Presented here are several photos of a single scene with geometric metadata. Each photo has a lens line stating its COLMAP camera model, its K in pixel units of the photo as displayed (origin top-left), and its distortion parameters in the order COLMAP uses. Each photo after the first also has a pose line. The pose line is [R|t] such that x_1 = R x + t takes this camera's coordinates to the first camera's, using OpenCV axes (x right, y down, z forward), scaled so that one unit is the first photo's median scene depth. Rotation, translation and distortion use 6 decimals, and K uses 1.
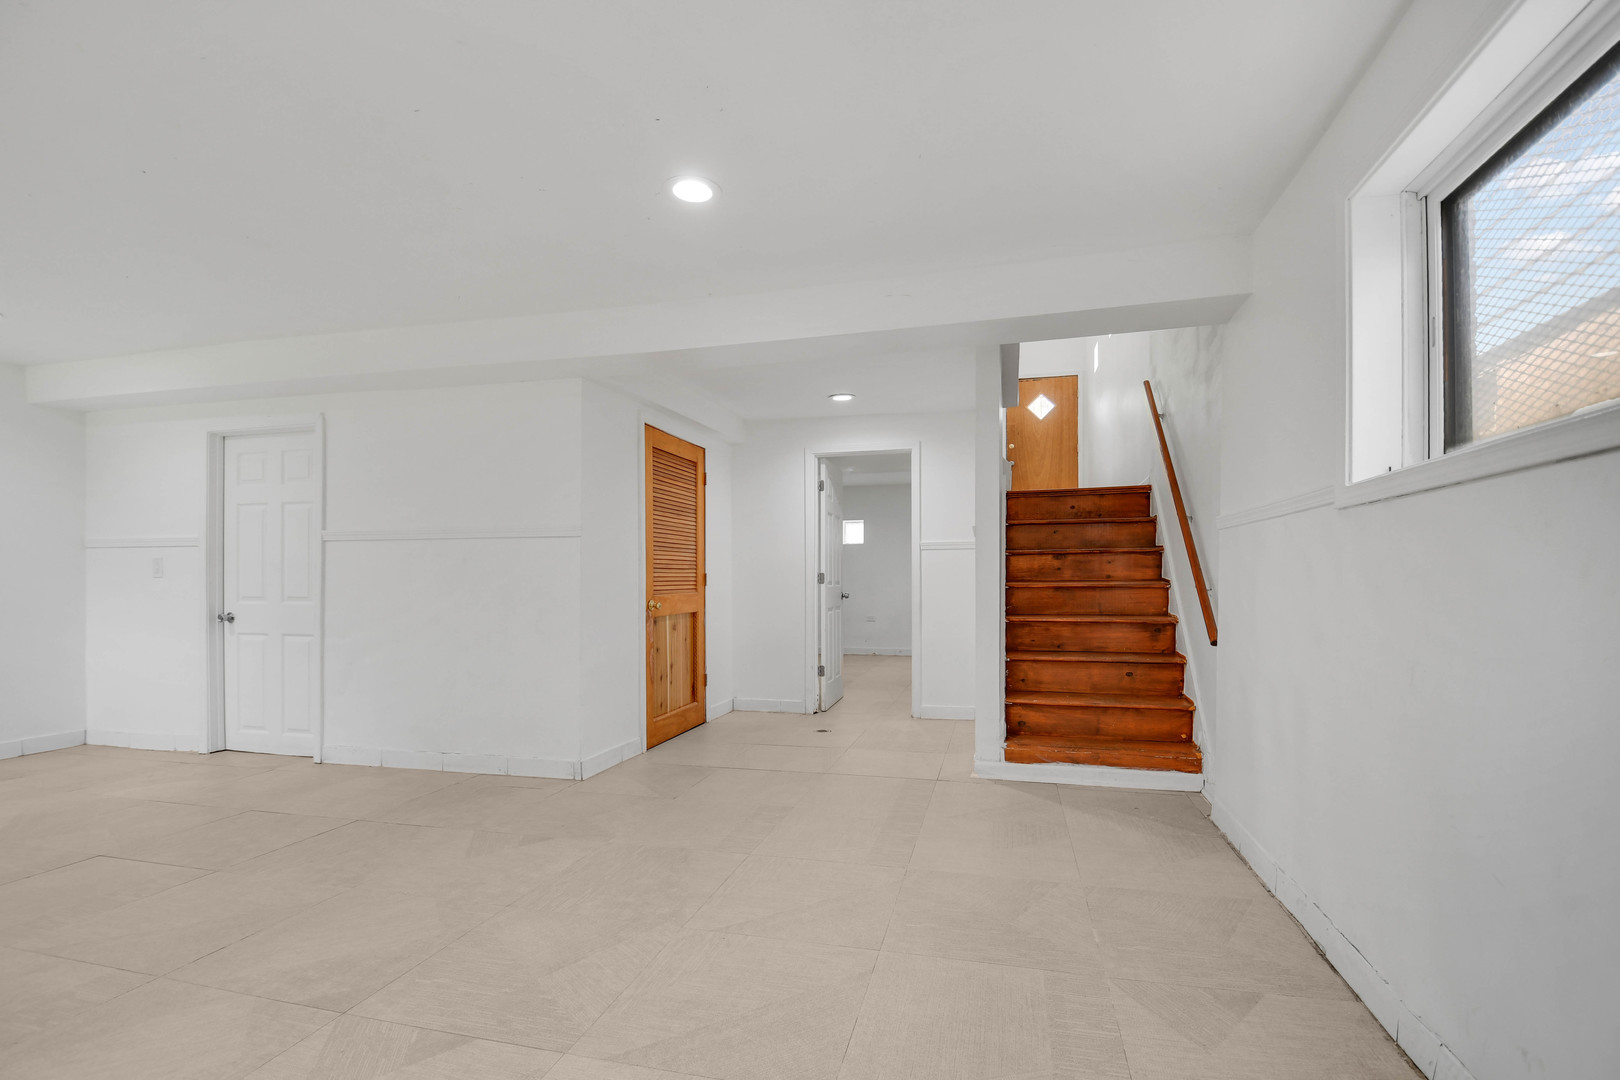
lens RADIAL K [[726.7, 0, 800.3], [0, 726.7, 577.9], [0, 0, 1]] dist [0.001647, -0.000553]
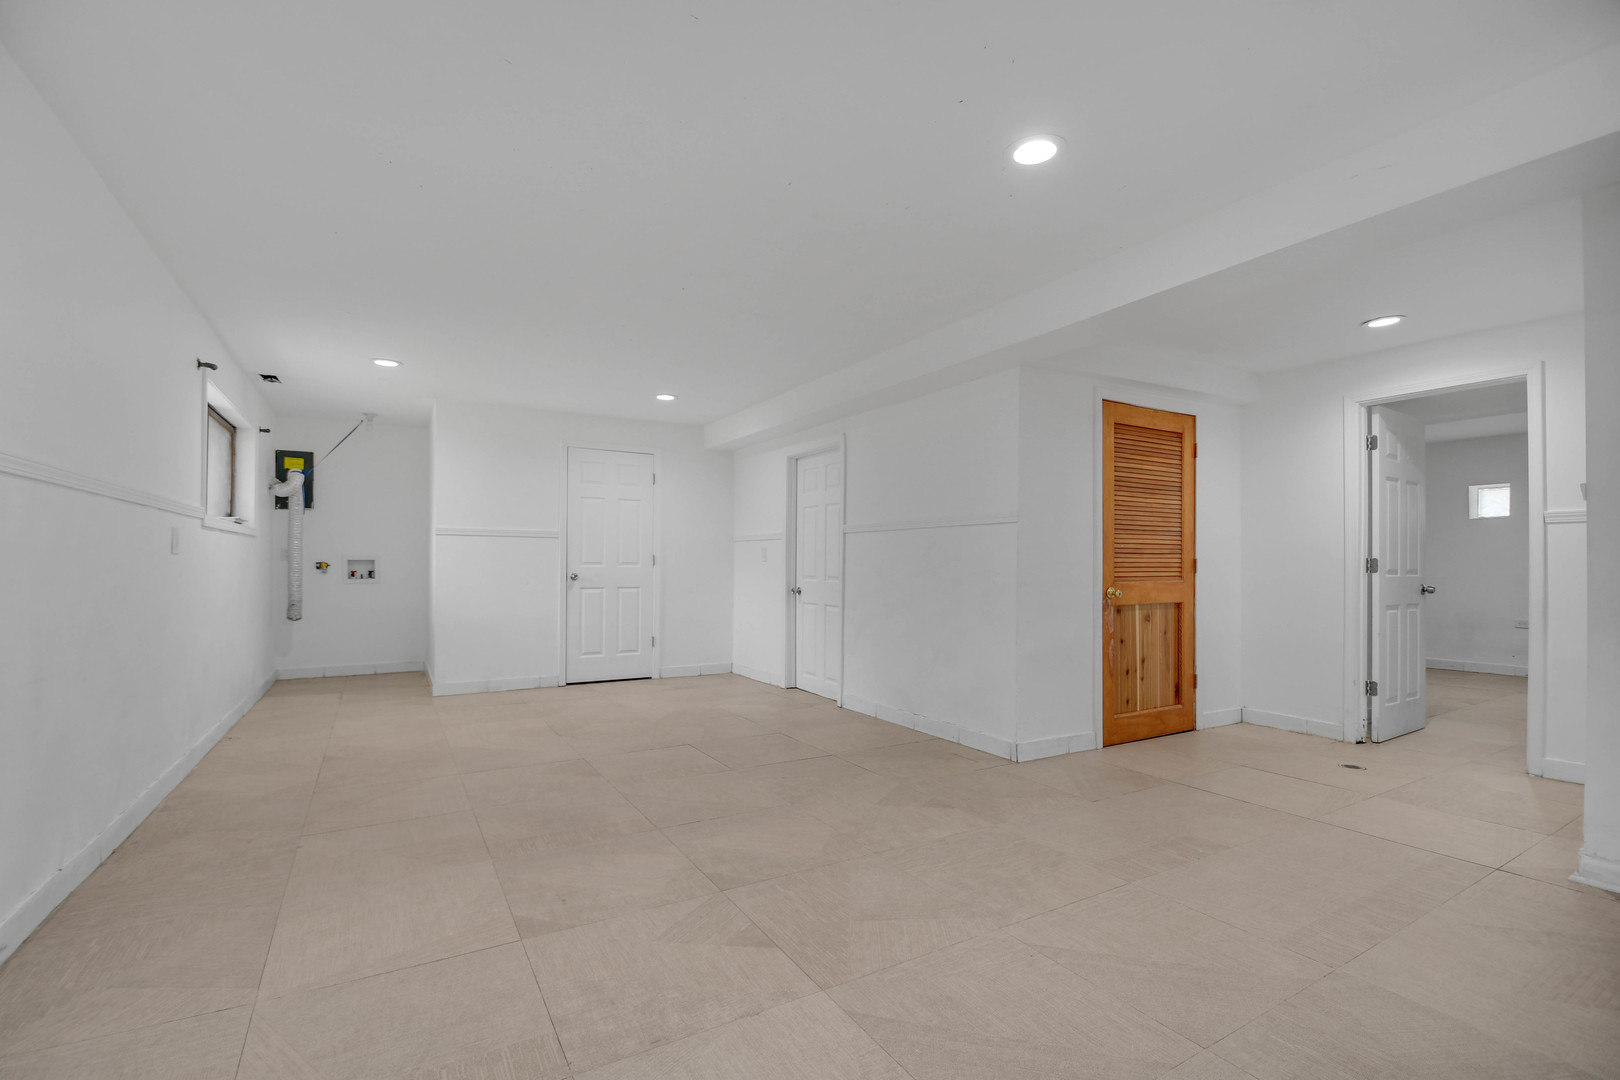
lens RADIAL K [[689.8, 0, 774.1], [0, 689.8, 559.2], [0, 0, 1]] dist [0.043896, -0.027971]
pose [[0.714288, 0.001432, -0.699851, 0.103433], [-0.005431, 0.999979, -0.003496, -0.000172], [0.699831, 0.006298, 0.714281, 0.050820]]
